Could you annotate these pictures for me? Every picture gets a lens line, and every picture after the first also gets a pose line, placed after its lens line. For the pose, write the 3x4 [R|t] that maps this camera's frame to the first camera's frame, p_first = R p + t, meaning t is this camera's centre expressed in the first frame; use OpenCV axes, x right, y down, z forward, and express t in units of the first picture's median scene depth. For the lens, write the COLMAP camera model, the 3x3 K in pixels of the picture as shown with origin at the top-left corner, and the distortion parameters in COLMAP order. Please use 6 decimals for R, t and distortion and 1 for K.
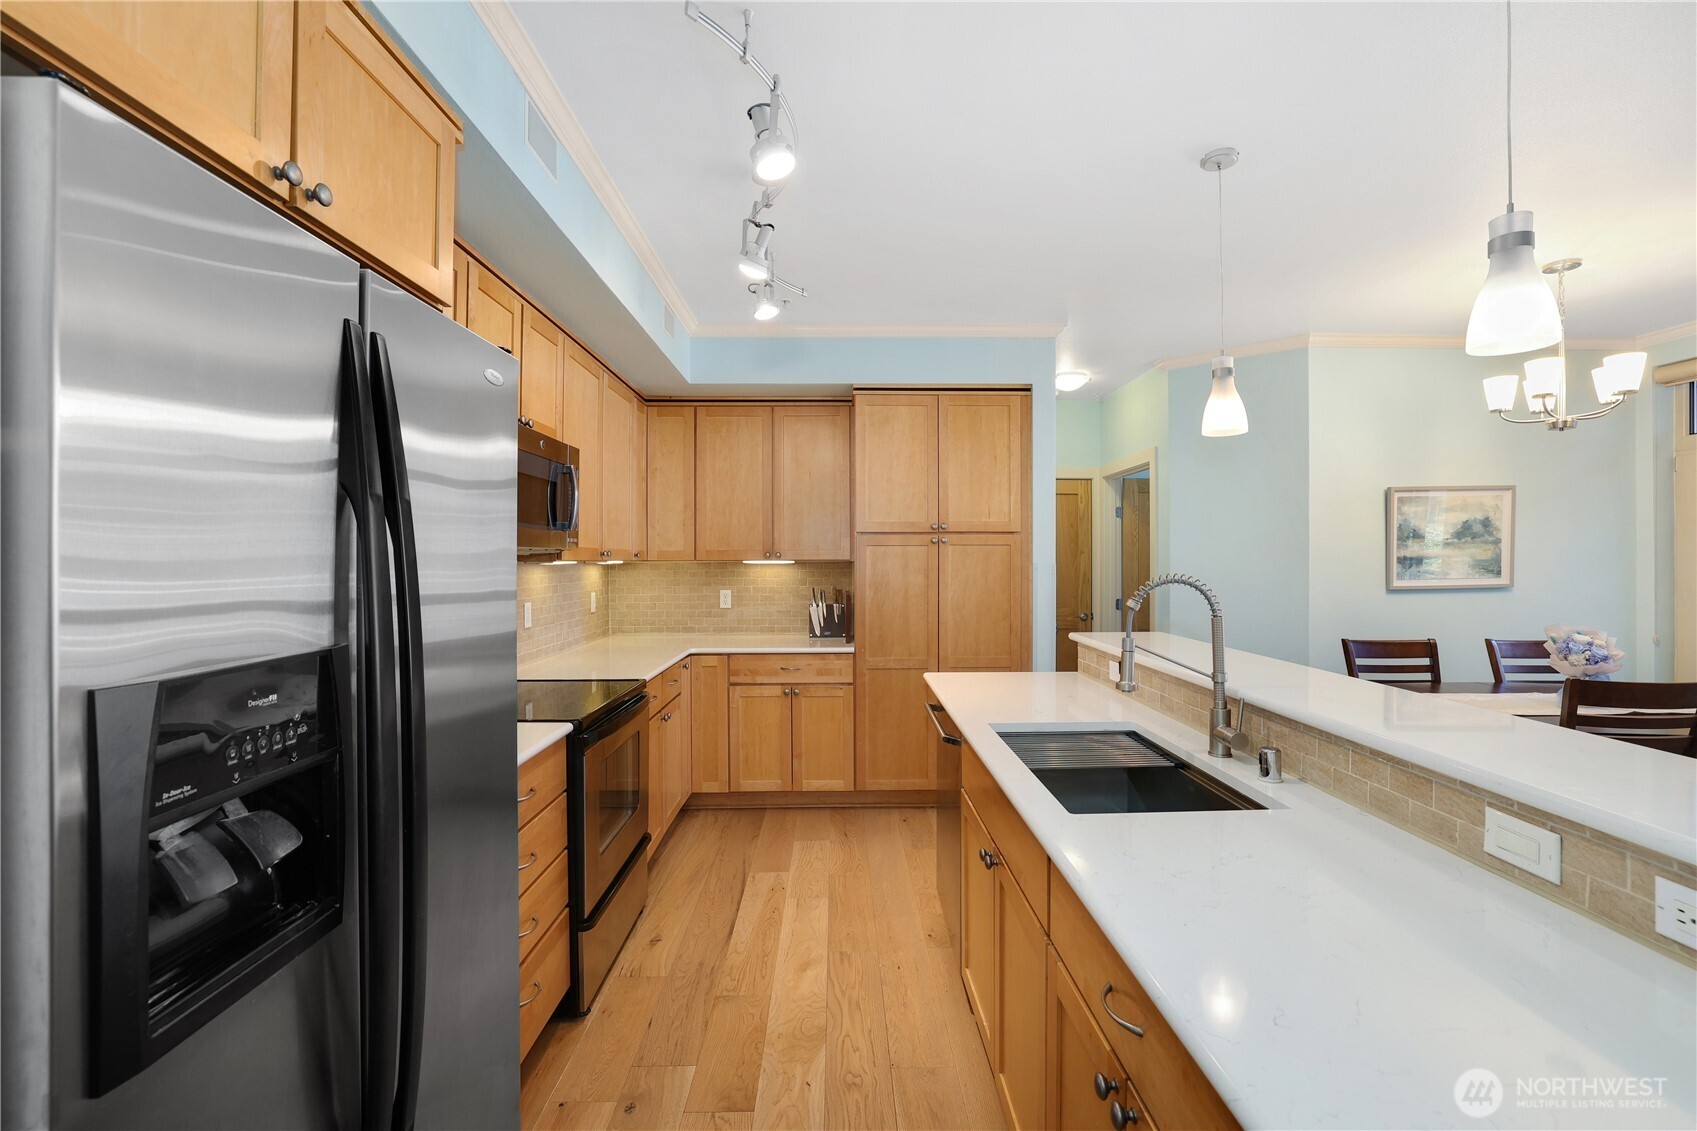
lens RADIAL K [[713.0, 0, 861.7], [0, 713.0, 553.7], [0, 0, 1]] dist [-0.018334, 0.007072]
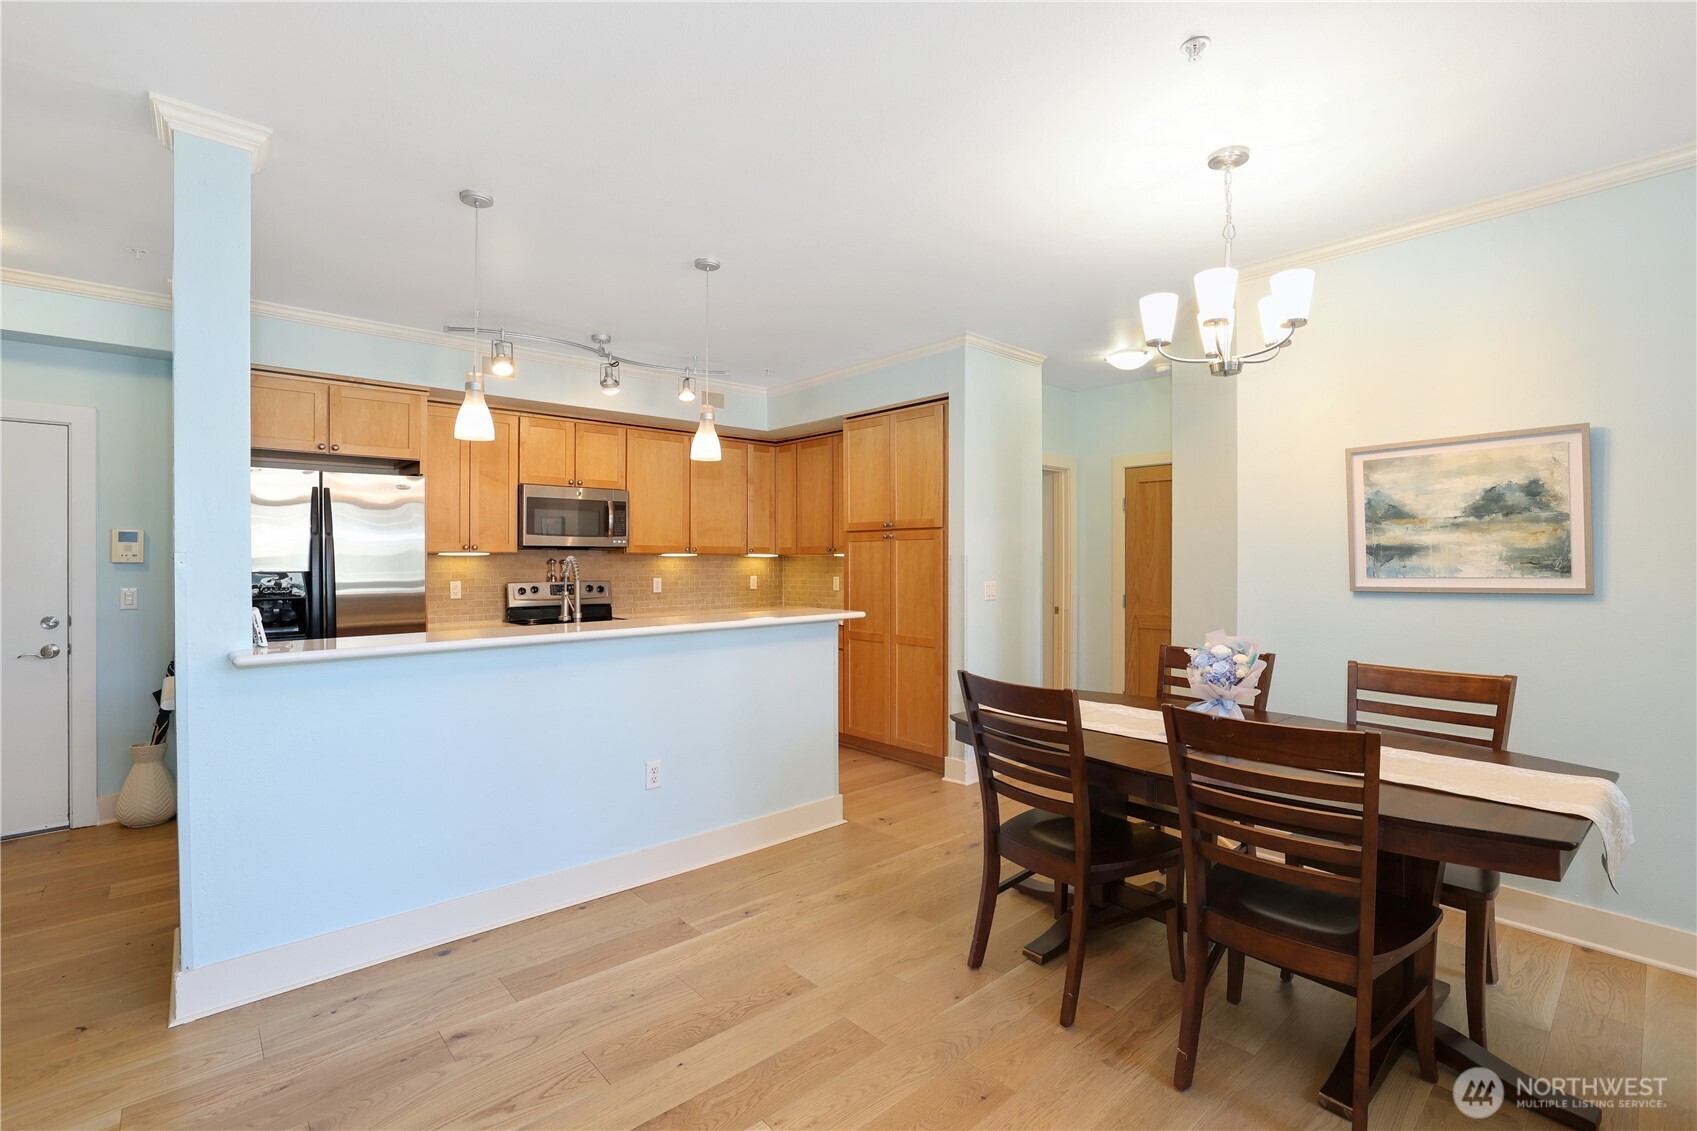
lens RADIAL K [[766.2, 0, 852.0], [0, 766.2, 576.8], [0, 0, 1]] dist [-0.027979, 0.004539]
pose [[0.646588, 0.018189, -0.762623, 1.000633], [0.009683, 0.999439, 0.032047, 0.006366], [0.762778, -0.028106, 0.646049, 0.121398]]
